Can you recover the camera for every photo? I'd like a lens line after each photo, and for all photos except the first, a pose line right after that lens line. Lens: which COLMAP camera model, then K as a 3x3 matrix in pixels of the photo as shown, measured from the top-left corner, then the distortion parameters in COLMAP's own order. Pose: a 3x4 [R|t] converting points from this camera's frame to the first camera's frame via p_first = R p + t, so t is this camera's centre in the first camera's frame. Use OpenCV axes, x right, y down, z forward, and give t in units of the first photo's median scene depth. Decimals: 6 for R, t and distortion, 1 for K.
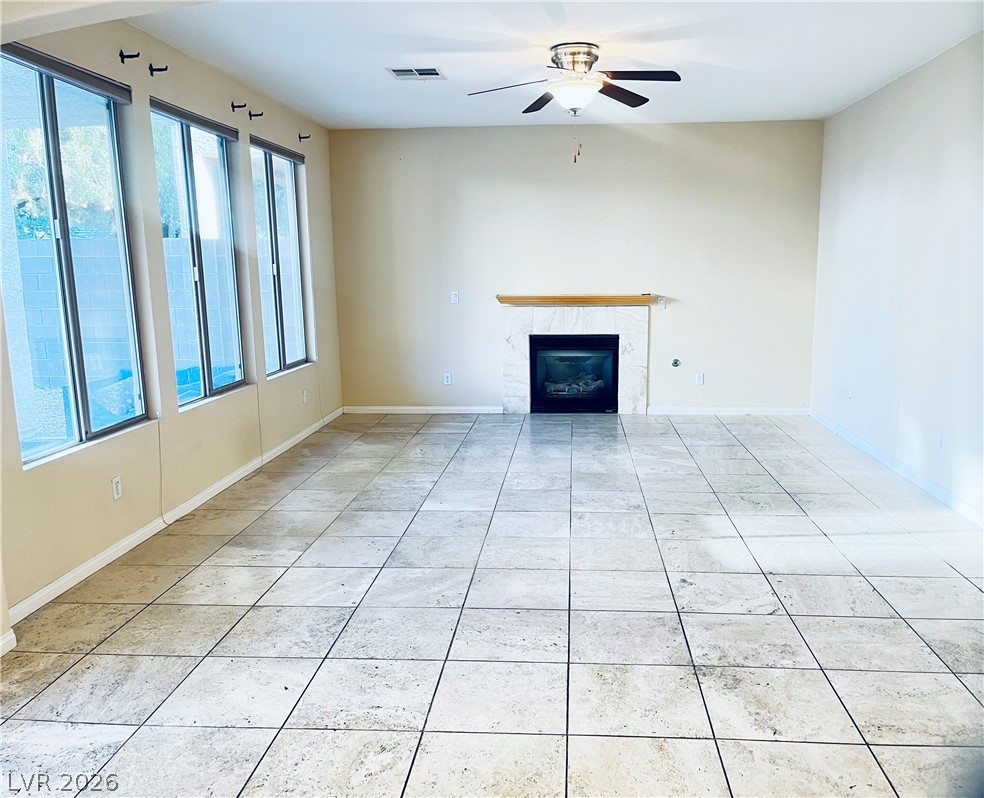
lens RADIAL K [[828.3, 0, 497.5], [0, 828.3, 402.5], [0, 0, 1]] dist [0.061785, -0.006195]
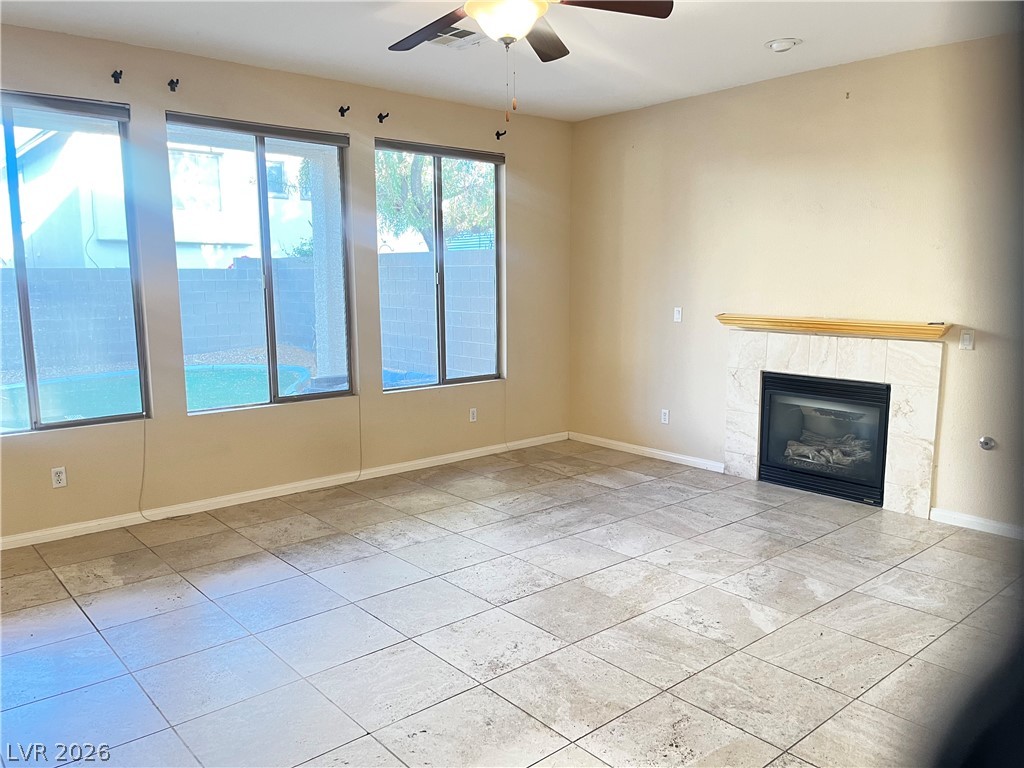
lens RADIAL K [[772.4, 0, 509.8], [0, 772.4, 384.4], [0, 0, 1]] dist [0.035974, -0.022068]
pose [[0.700490, 0.106135, -0.705726, 0.368100], [-0.120020, 0.992315, 0.030106, -0.066238], [0.703497, 0.063612, 0.707845, 0.385695]]
